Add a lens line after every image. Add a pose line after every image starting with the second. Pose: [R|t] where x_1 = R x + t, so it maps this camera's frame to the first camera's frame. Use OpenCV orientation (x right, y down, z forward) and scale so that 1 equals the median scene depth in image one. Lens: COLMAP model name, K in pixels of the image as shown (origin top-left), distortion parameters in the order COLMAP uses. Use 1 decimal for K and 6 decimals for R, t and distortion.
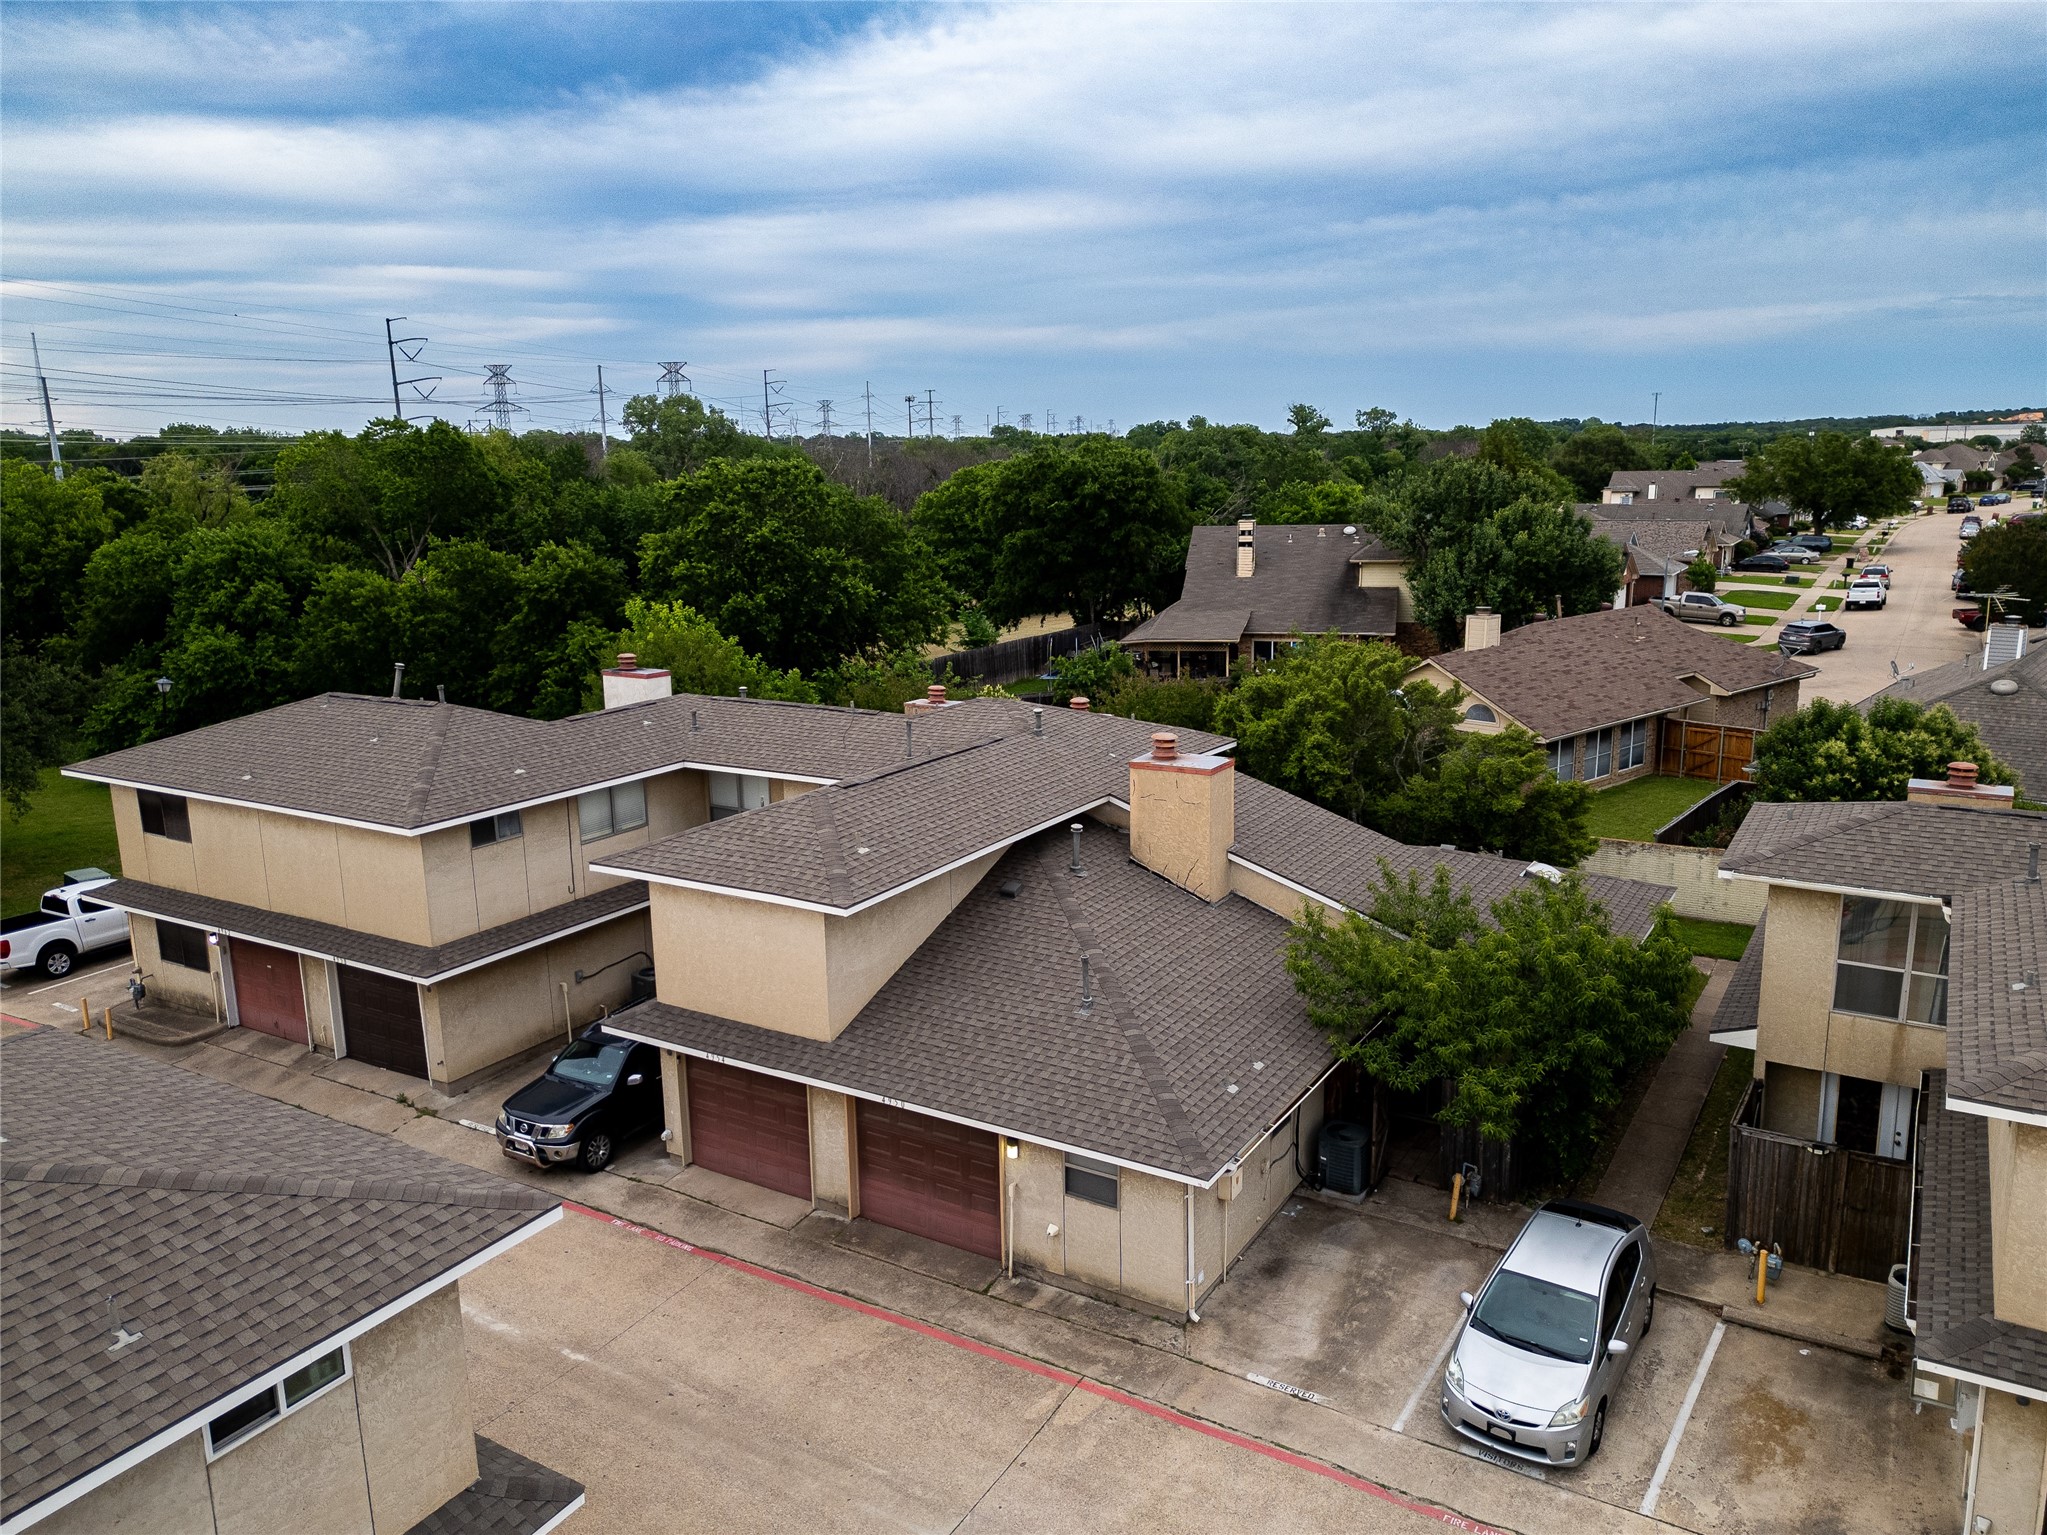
lens RADIAL K [[1494.5, 0, 1022.6], [0, 1494.5, 752.8], [0, 0, 1]] dist [0.092202, -0.110559]
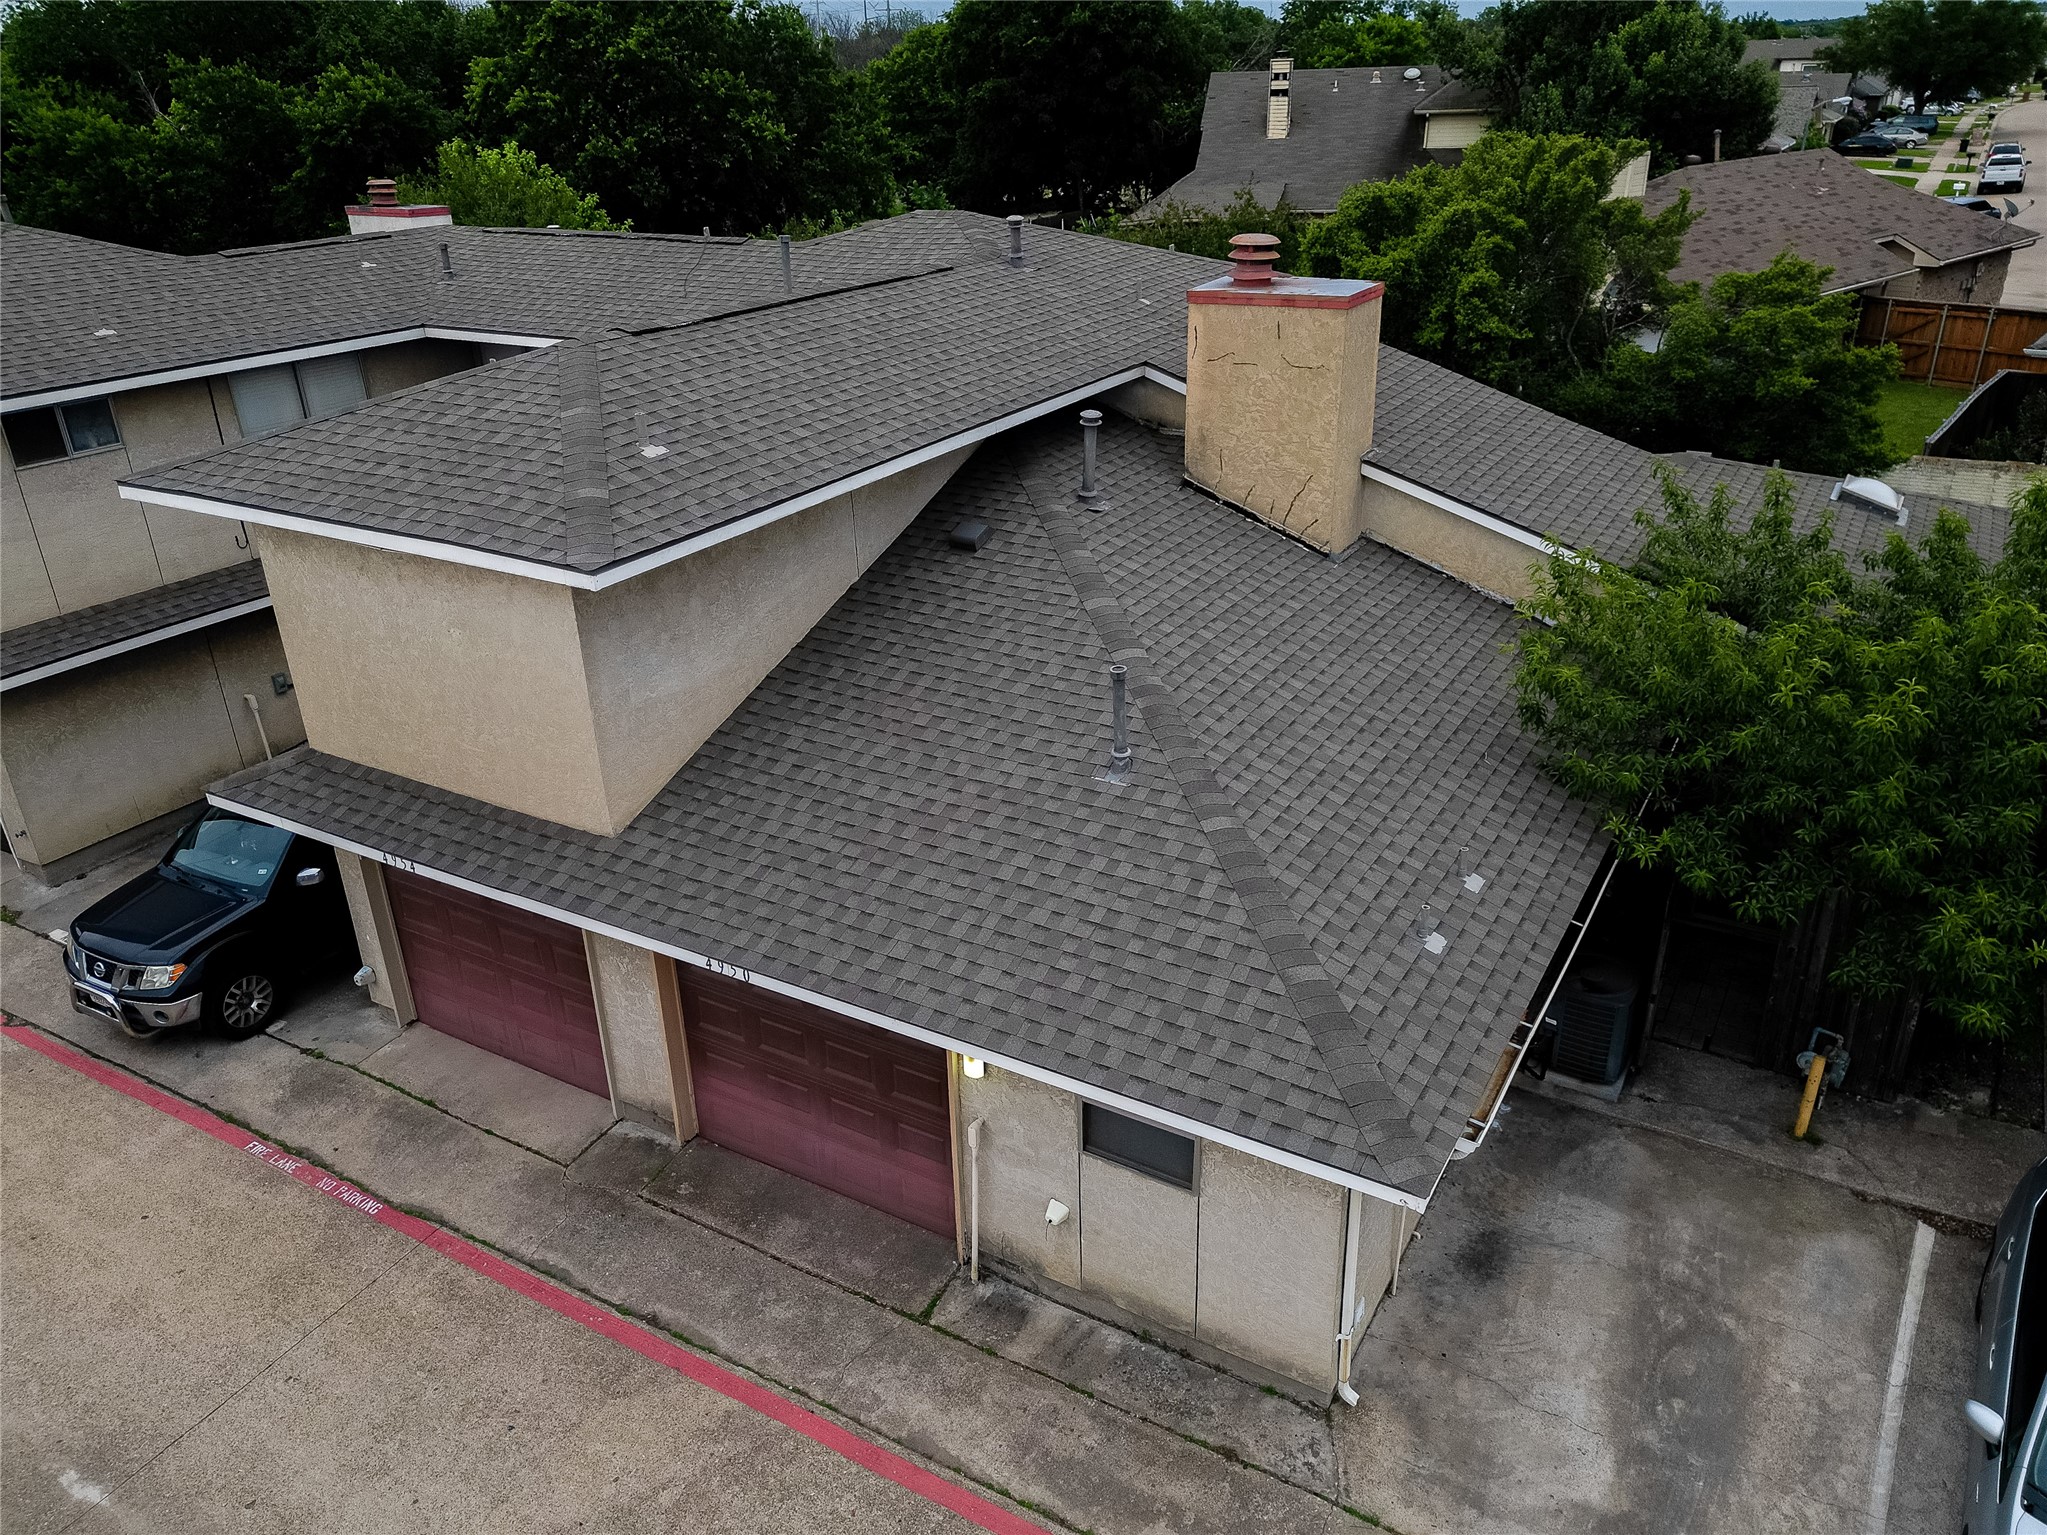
lens RADIAL K [[1495.2, 0, 1020.3], [0, 1495.2, 760.8], [0, 0, 1]] dist [0.087742, -0.094607]
pose [[0.999847, -0.013126, 0.011579, 0.003685], [0.010133, 0.973482, 0.228539, 0.051717], [-0.014271, -0.228387, 0.973466, 0.497153]]
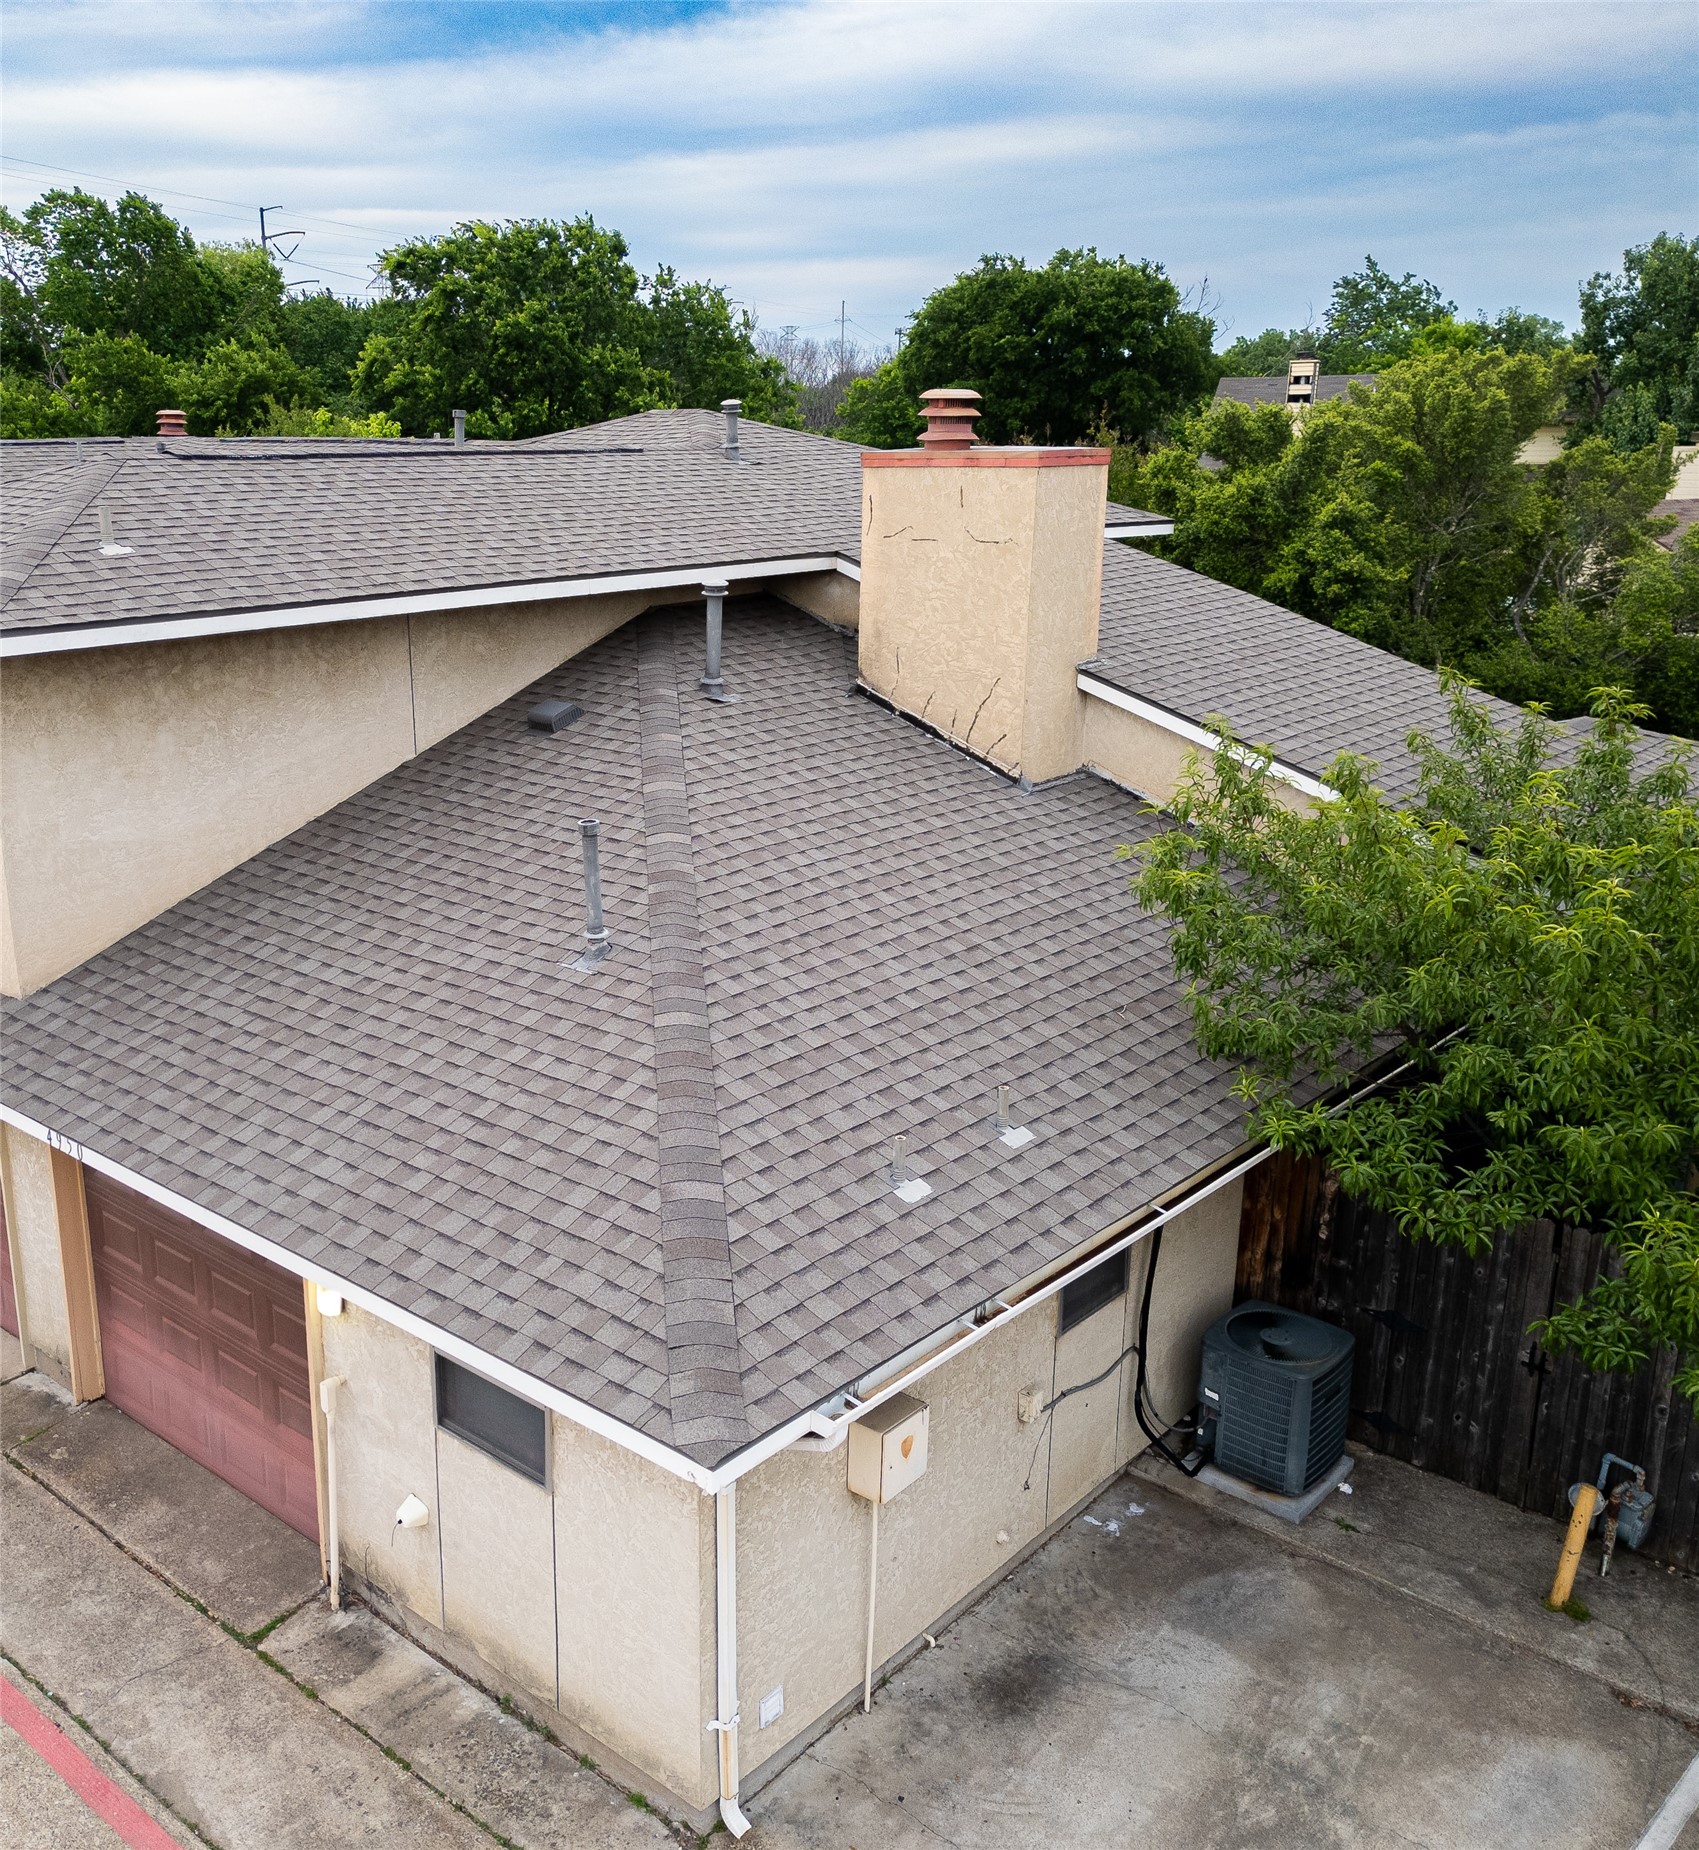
lens RADIAL K [[1766.5, 0, 660.3], [0, 1766.5, 932.3], [0, 0, 1]] dist [0.095451, -0.101591]
pose [[0.978251, 0.069122, -0.195570, 0.142829], [-0.052998, 0.994840, 0.086519, 0.118100], [0.200541, -0.074272, 0.976866, 0.531446]]
